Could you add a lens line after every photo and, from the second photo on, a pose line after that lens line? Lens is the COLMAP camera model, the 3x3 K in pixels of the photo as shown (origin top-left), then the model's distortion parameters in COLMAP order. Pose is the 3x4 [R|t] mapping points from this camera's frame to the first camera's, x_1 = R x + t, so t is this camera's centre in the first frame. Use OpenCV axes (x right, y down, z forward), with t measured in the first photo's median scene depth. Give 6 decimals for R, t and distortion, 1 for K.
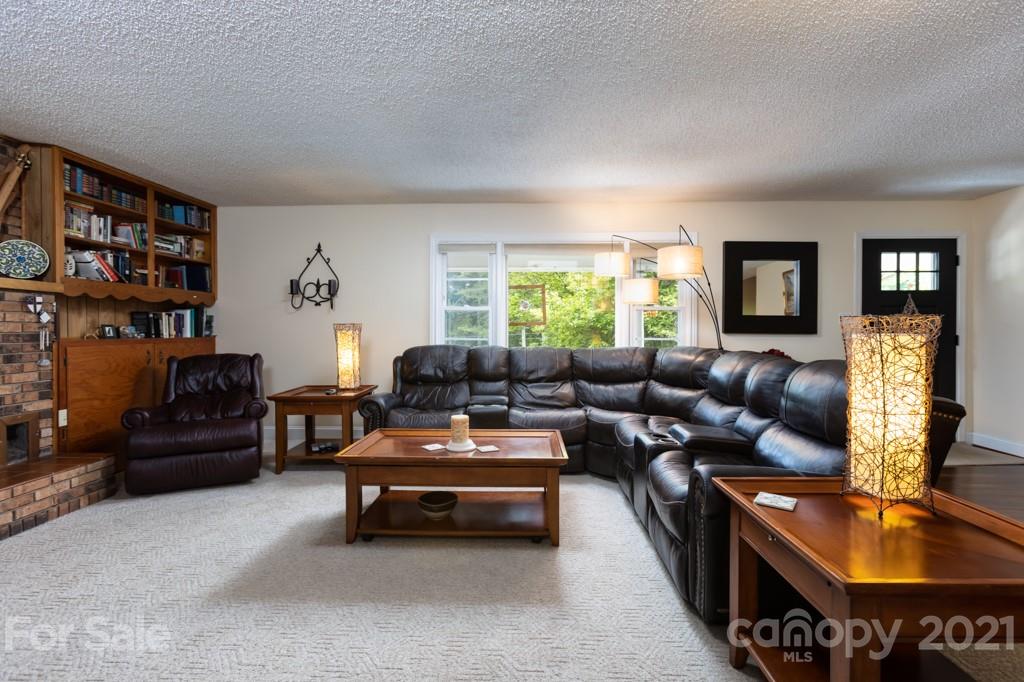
lens RADIAL K [[464.1, 0, 513.8], [0, 464.1, 330.1], [0, 0, 1]] dist [-0.000625, 0.000661]
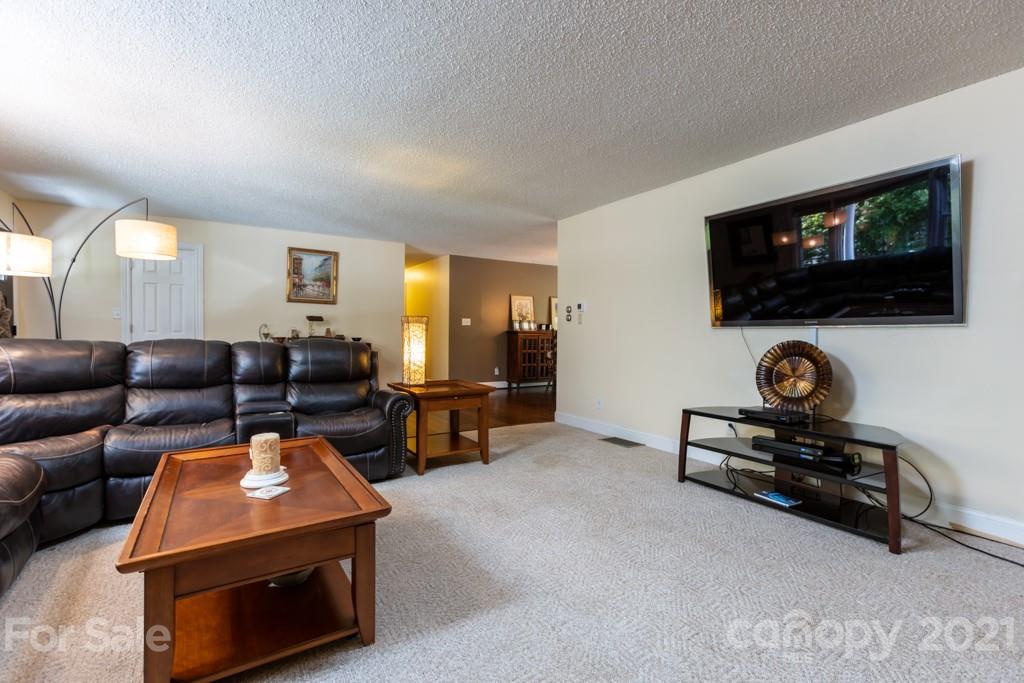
lens RADIAL K [[464.1, 0, 513.8], [0, 464.1, 330.6], [0, 0, 1]] dist [-0.000625, 0.000661]
pose [[-0.565780, -0.002544, 0.824552, -0.565692], [-0.005011, 0.999987, -0.000352, 0.017338], [-0.824541, -0.004331, -0.565786, 0.683972]]
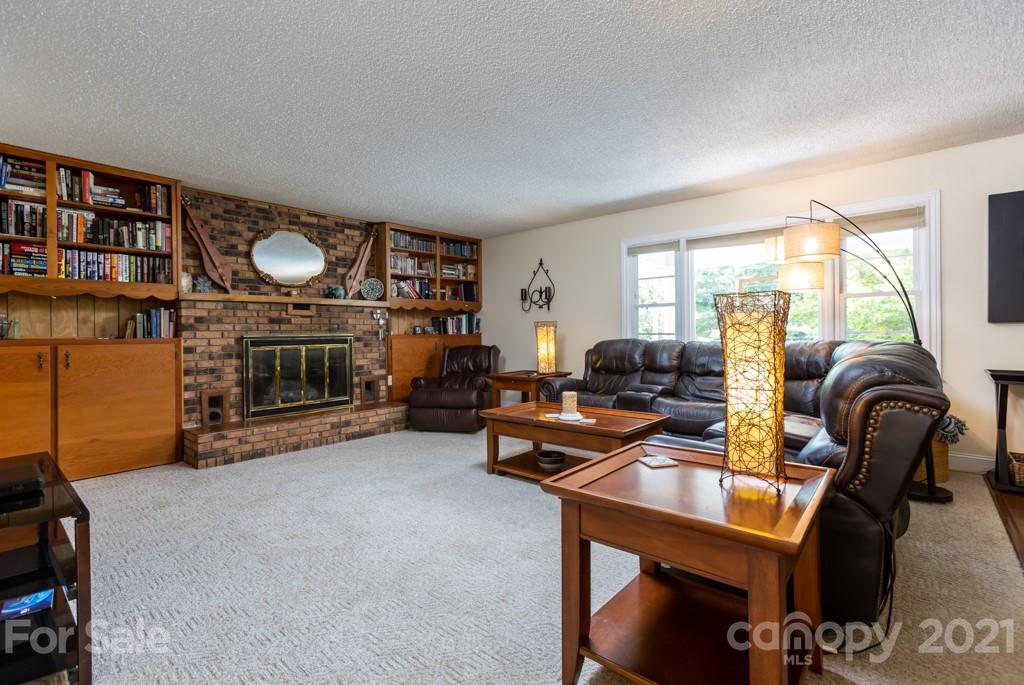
lens RADIAL K [[473.2, 0, 509.1], [0, 473.2, 329.8], [0, 0, 1]] dist [-0.000944, 0.000680]
pose [[0.771060, -0.013793, -0.636613, 0.357102], [0.010909, 0.999905, -0.008451, 0.017069], [0.636669, -0.000429, 0.771137, -0.047286]]
